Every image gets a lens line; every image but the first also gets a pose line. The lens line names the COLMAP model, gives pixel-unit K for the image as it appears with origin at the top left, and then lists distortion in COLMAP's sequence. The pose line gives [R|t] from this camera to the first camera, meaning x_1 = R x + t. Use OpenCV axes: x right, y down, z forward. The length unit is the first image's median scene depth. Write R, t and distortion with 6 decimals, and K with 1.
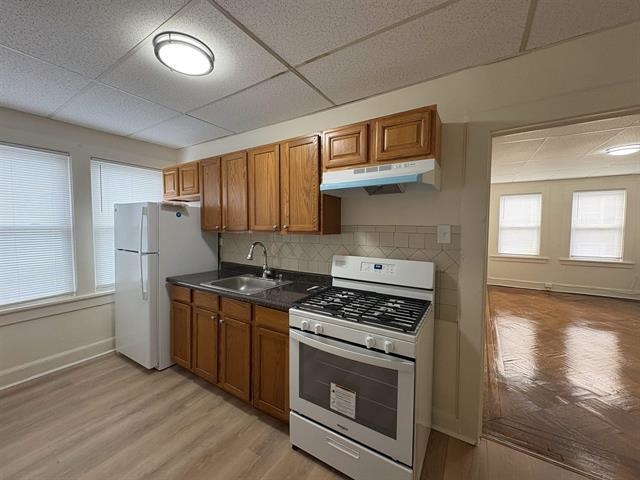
lens RADIAL K [[253.7, 0, 320.0], [0, 253.7, 240.0], [0, 0, 1]] dist [0.000897, 0.000213]
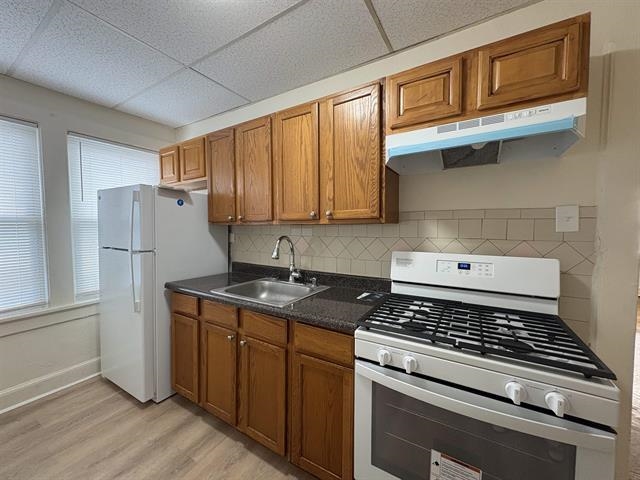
lens RADIAL K [[253.7, 0, 320.0], [0, 253.7, 240.0], [0, 0, 1]] dist [0.000897, 0.000213]
pose [[0.999879, -0.007485, 0.013665, -0.166155], [0.007525, 0.999968, -0.002875, 0.026654], [-0.013643, 0.002977, 0.999902, 0.254740]]
